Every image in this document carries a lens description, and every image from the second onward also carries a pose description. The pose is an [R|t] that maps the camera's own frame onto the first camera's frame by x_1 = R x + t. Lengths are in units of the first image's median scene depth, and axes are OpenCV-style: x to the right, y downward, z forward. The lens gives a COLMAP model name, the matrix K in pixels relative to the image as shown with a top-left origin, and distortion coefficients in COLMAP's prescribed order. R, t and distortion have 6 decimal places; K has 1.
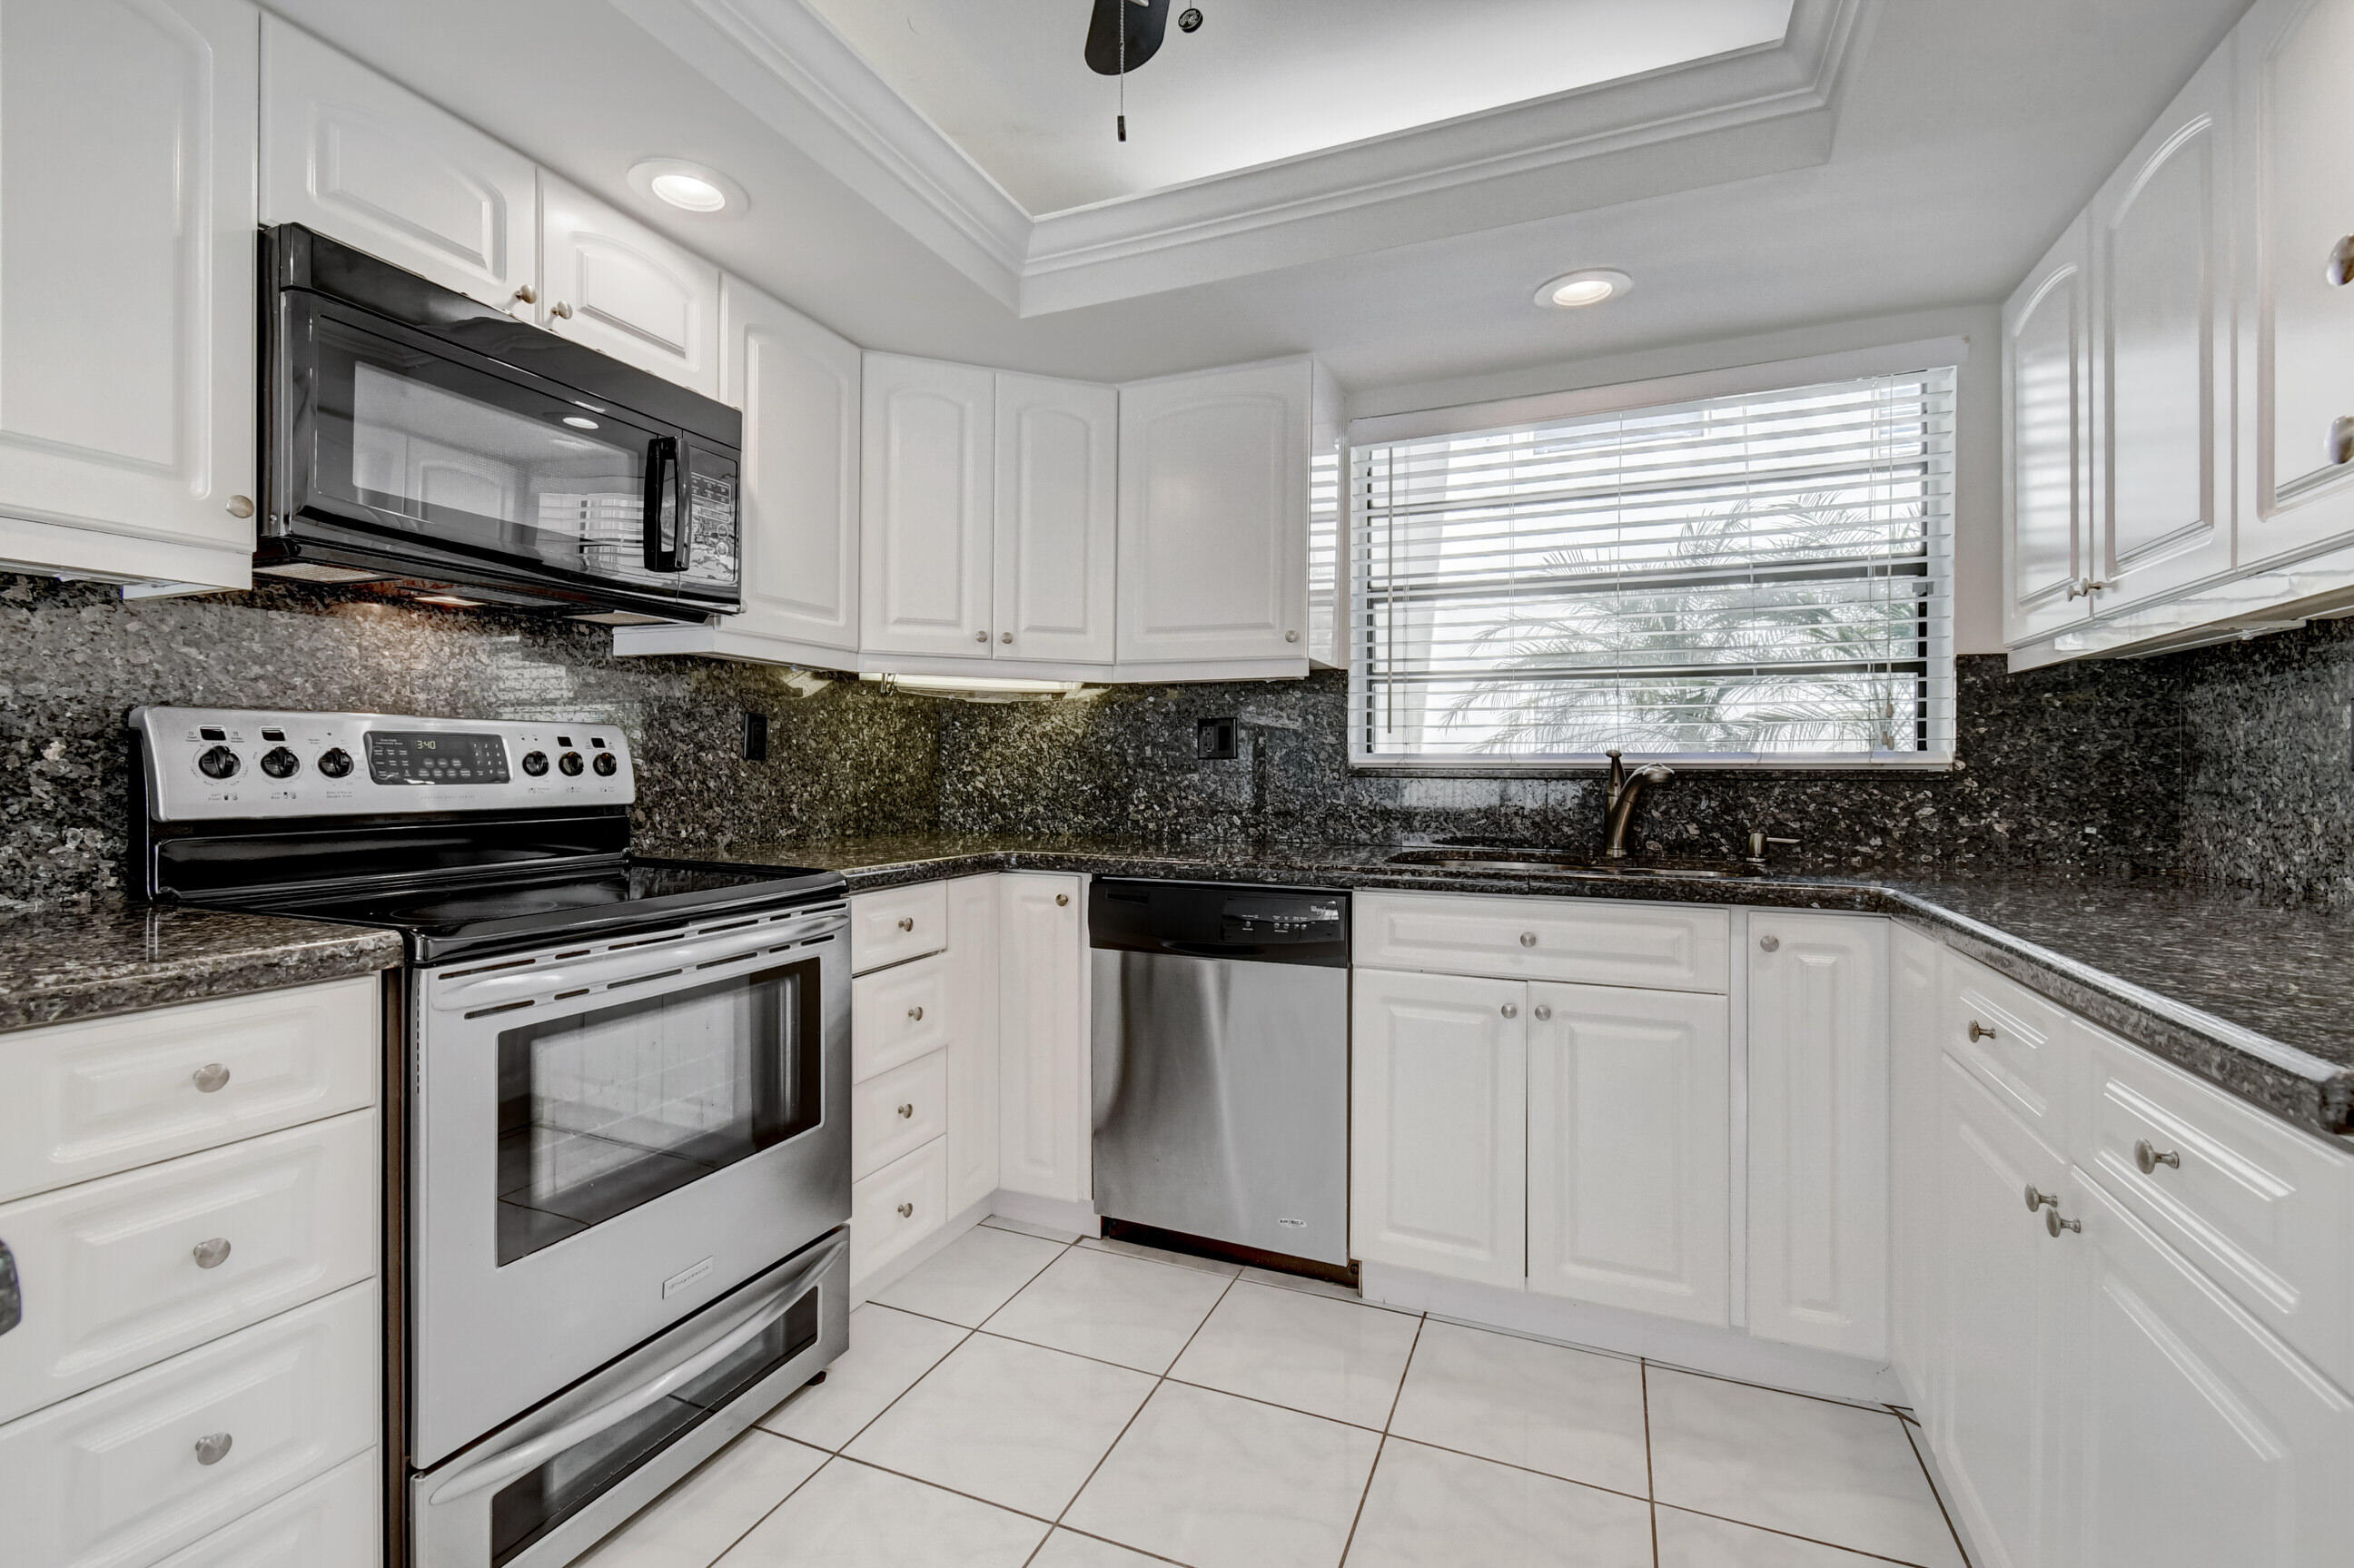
lens RADIAL K [[1047.1, 0, 1162.5], [0, 1047.1, 774.4], [0, 0, 1]] dist [0.008337, -0.000235]
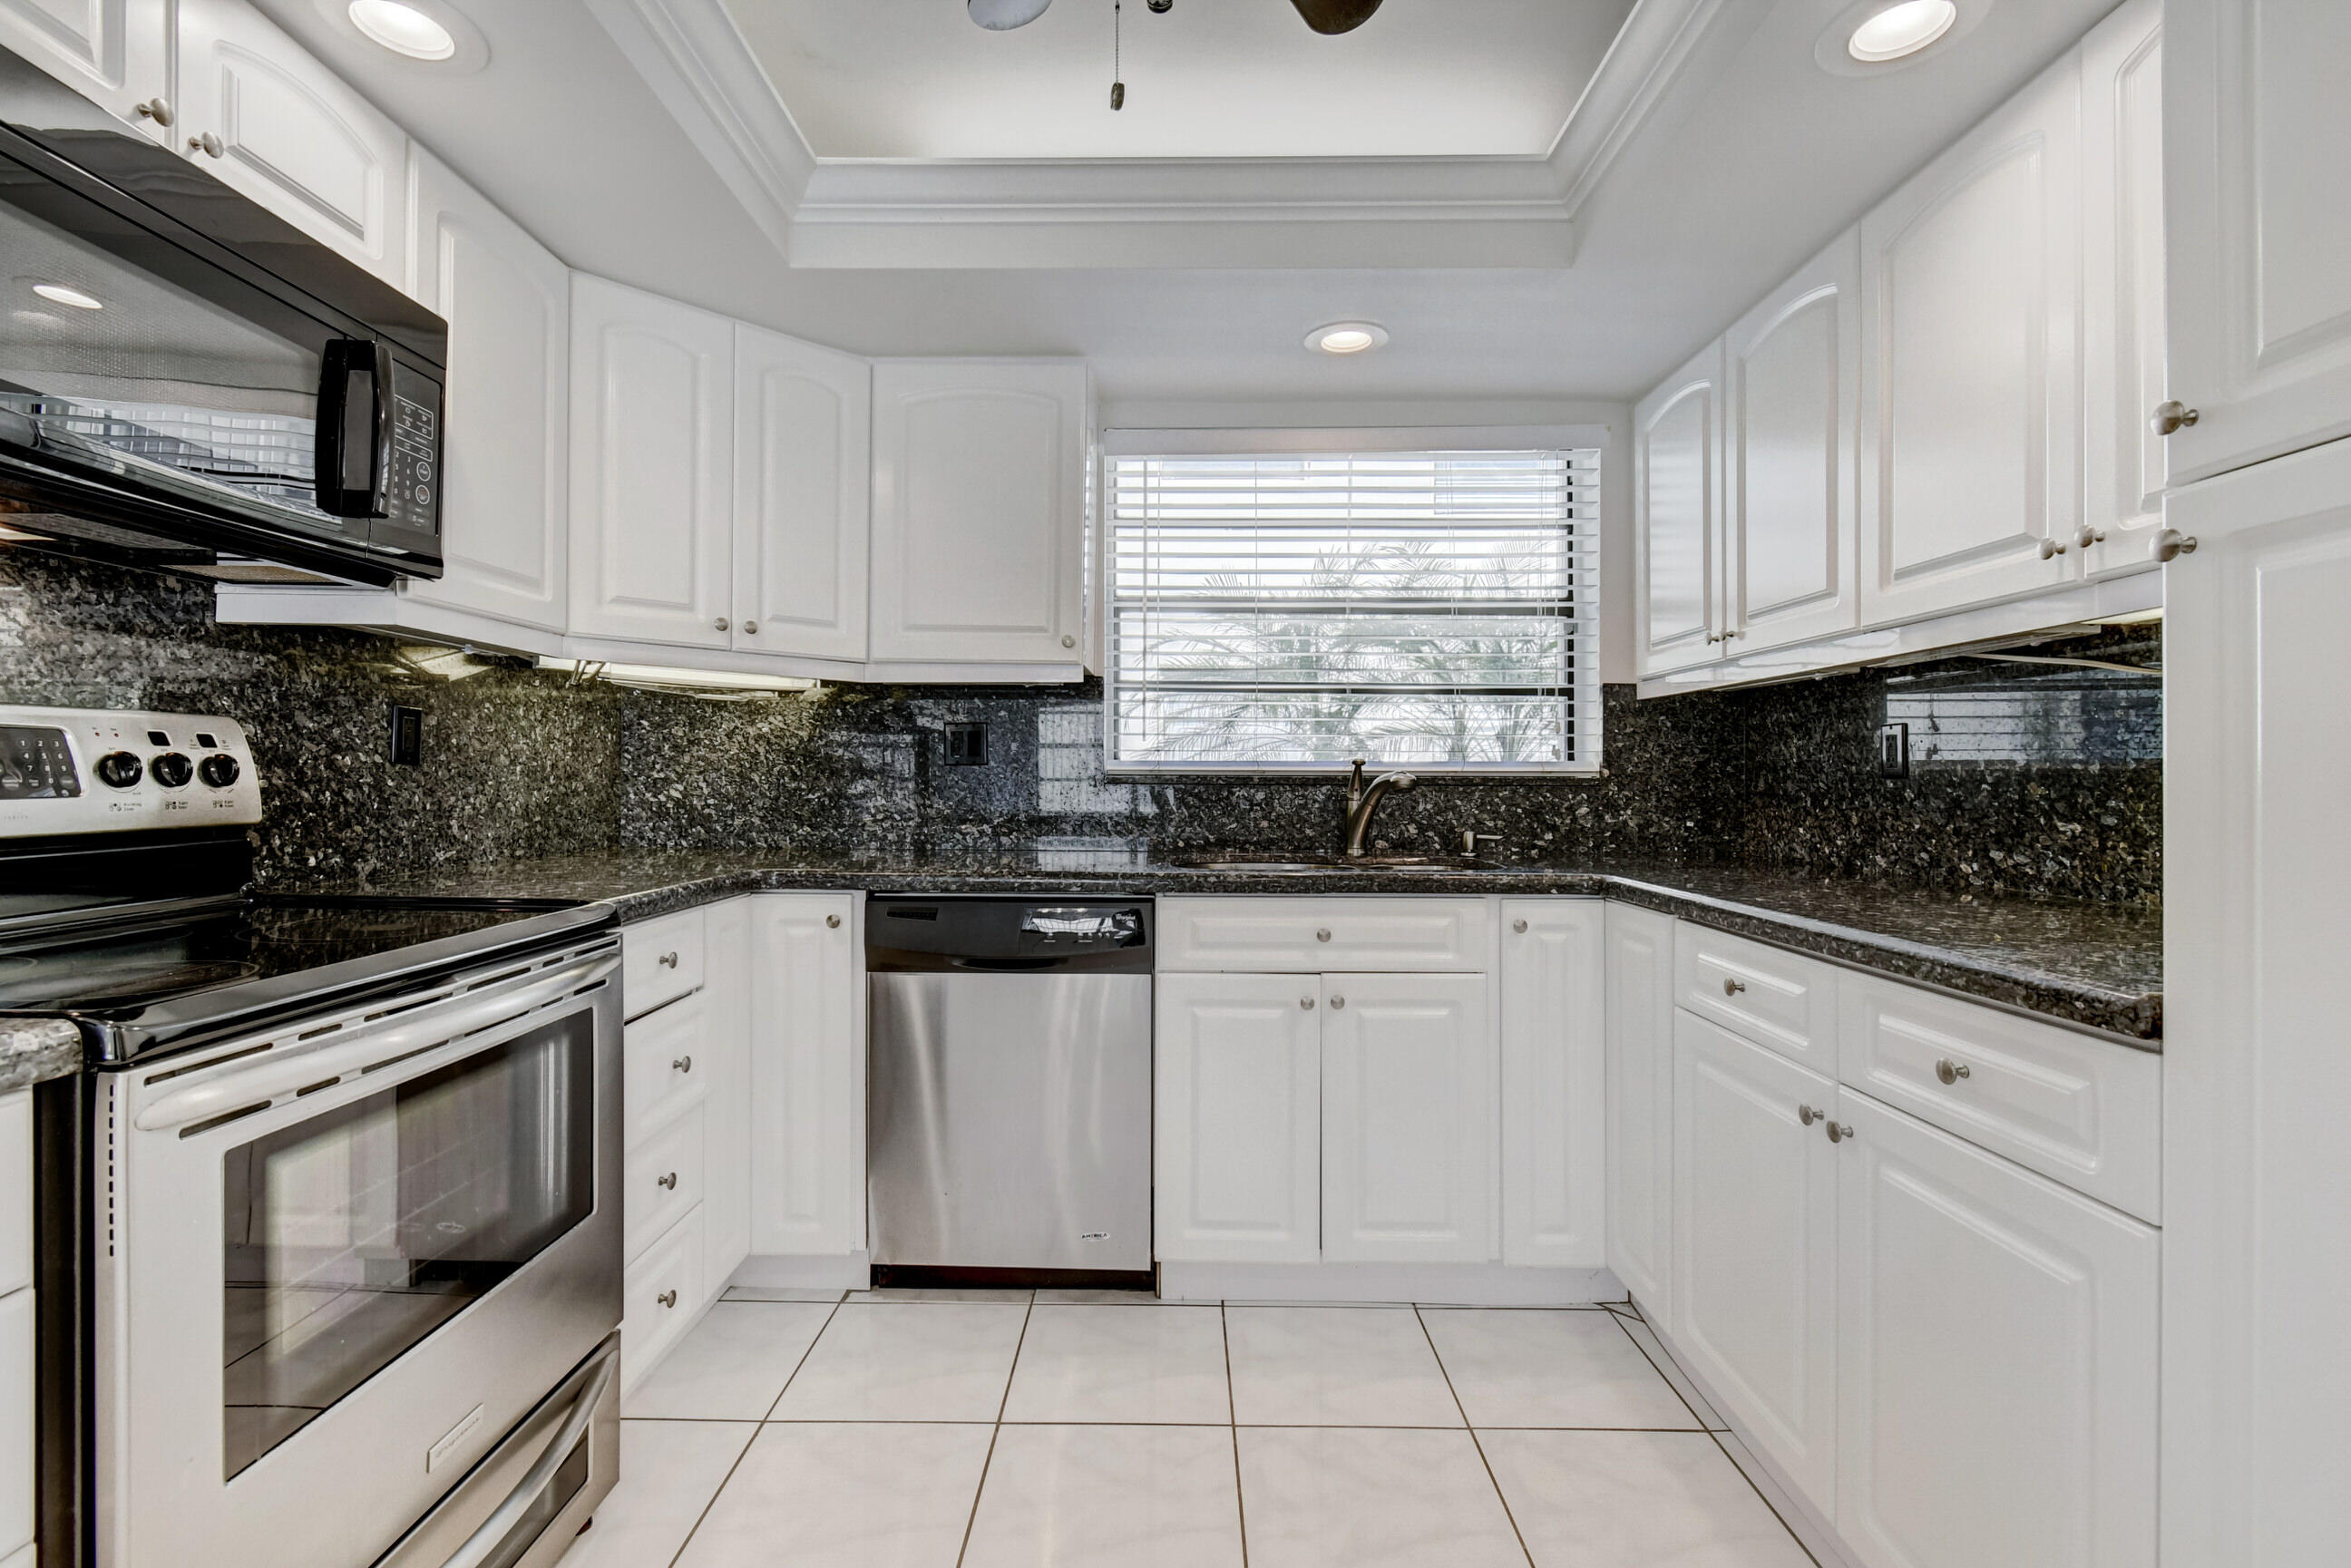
lens RADIAL K [[1042.9, 0, 1171.8], [0, 1042.9, 777.1], [0, 0, 1]] dist [0.010000, -0.005213]
pose [[0.923906, -0.000502, 0.382619, -0.183915], [0.001507, 0.999996, -0.002327, -0.001852], [-0.382616, 0.002726, 0.923903, 0.063380]]
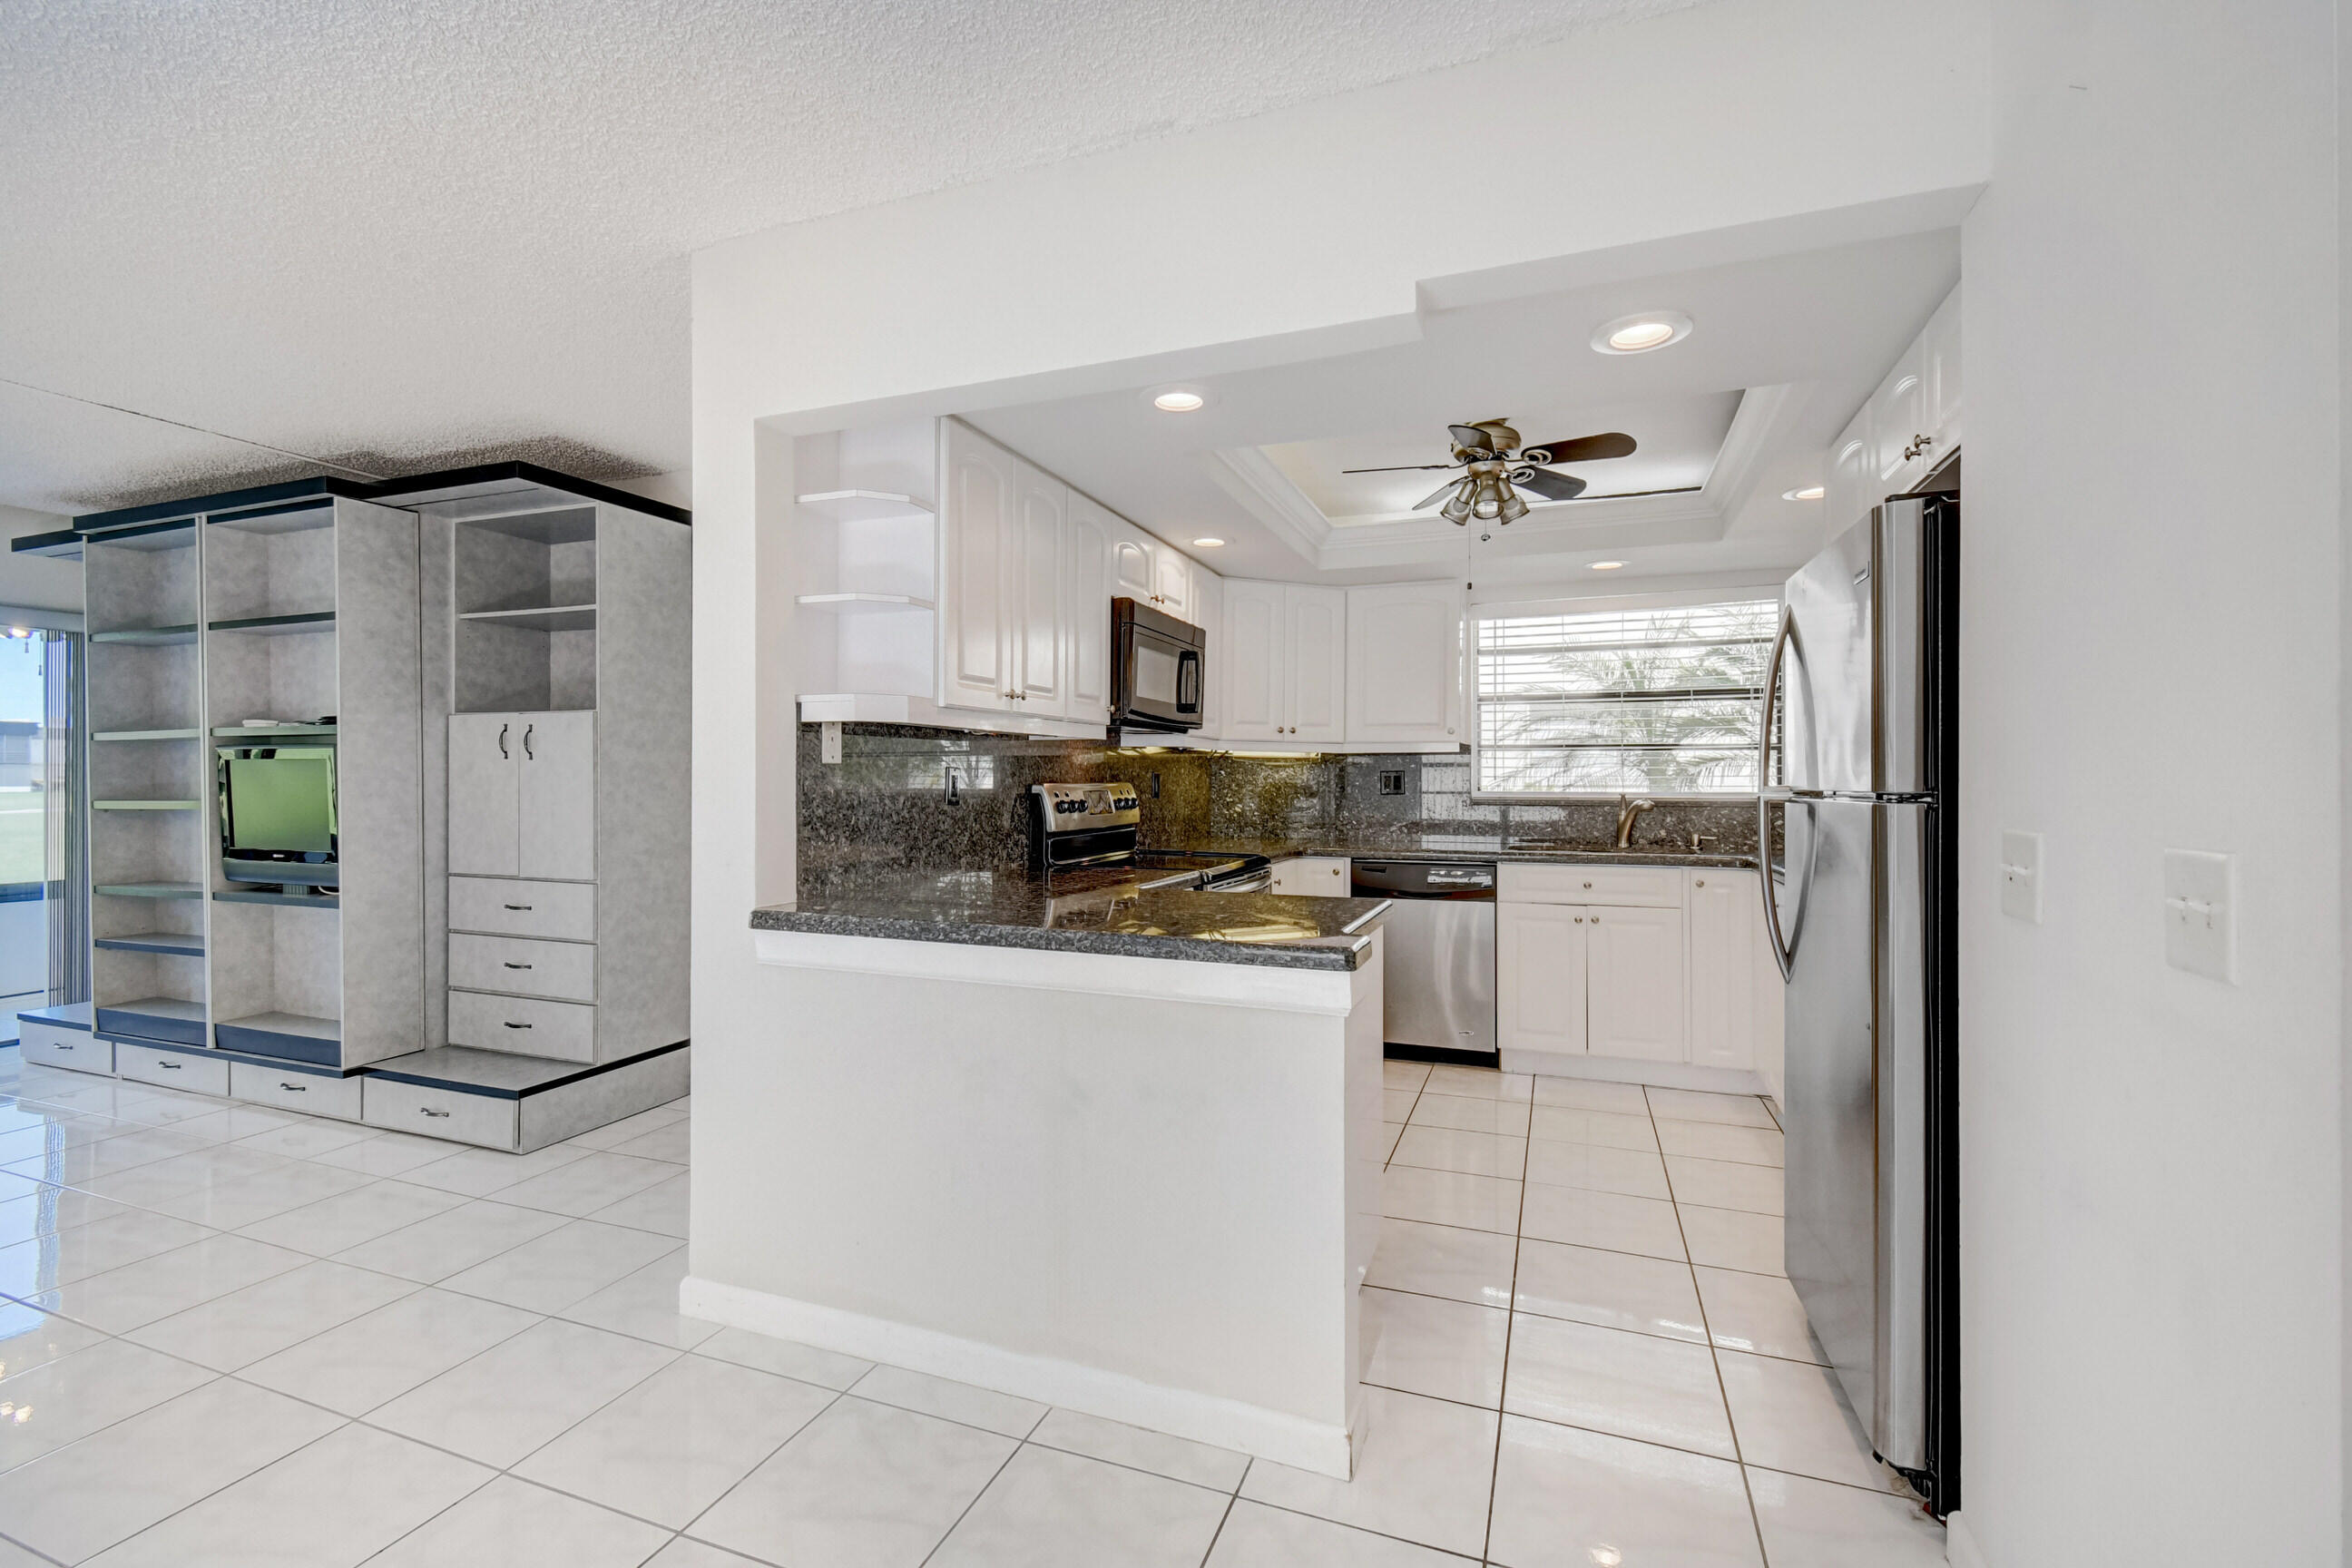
lens RADIAL K [[1043.4, 0, 1172.3], [0, 1043.4, 777.1], [0, 0, 1]] dist [0.010000, -0.005213]
pose [[0.999288, -0.004109, 0.037511, -0.498387], [0.004492, 0.999939, -0.010129, -0.036591], [-0.037467, 0.010290, 0.999245, -0.944612]]
